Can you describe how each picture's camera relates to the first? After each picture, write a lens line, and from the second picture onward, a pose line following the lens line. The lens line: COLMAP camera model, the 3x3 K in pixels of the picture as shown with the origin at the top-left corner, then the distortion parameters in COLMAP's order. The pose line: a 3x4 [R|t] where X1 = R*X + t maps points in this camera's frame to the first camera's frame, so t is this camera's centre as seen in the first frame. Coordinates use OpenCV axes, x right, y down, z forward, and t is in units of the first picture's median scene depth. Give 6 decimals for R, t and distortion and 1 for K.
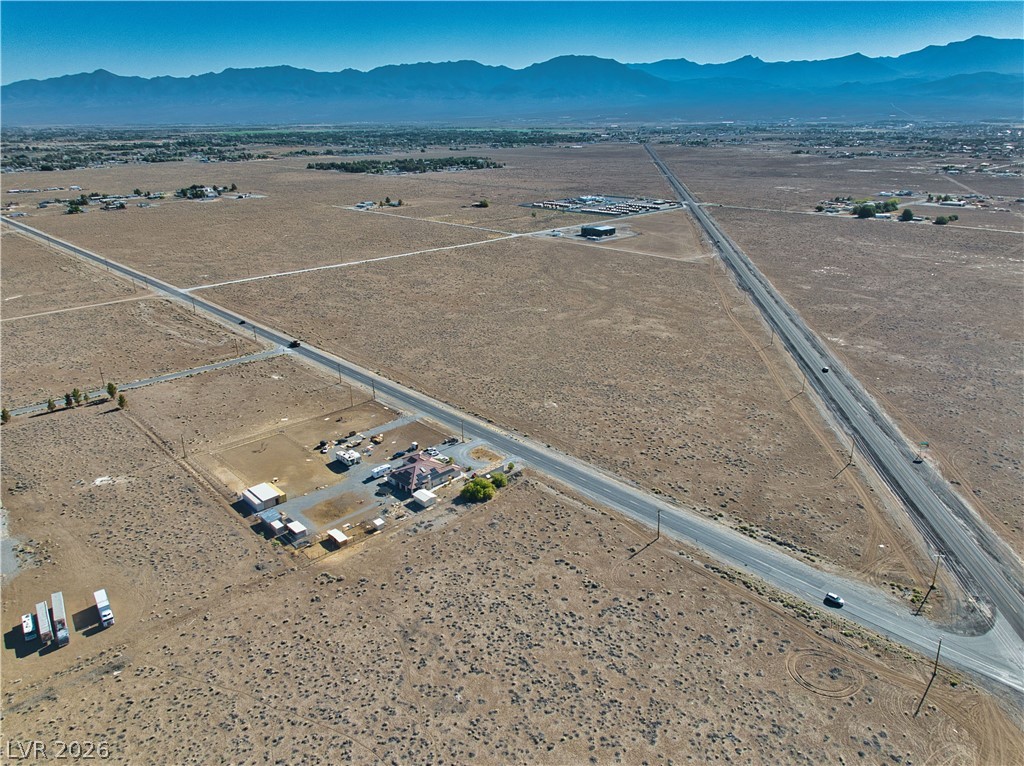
lens RADIAL K [[713.2, 0, 509.9], [0, 713.2, 382.9], [0, 0, 1]] dist [0.038618, -0.050692]
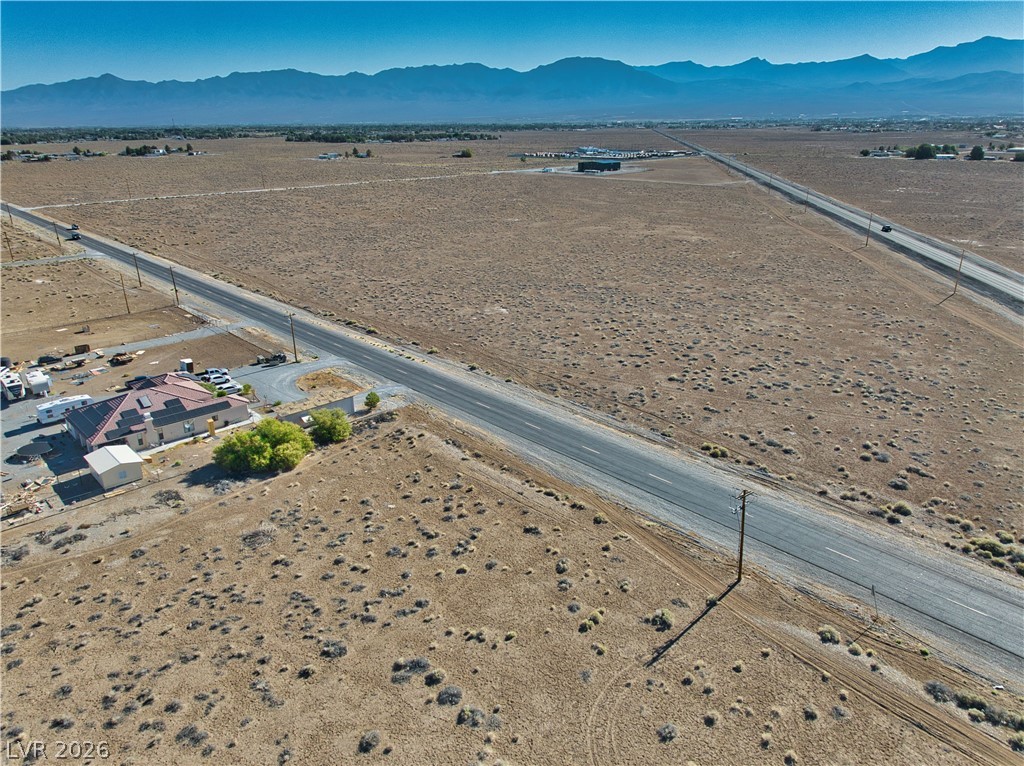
lens RADIAL K [[713.2, 0, 511.4], [0, 713.2, 390.2], [0, 0, 1]] dist [0.038618, -0.050692]
pose [[0.999981, 0.000421, -0.006177, 0.067752], [-0.000394, 0.999990, 0.004377, 0.082806], [0.006179, -0.004374, 0.999971, 0.430875]]
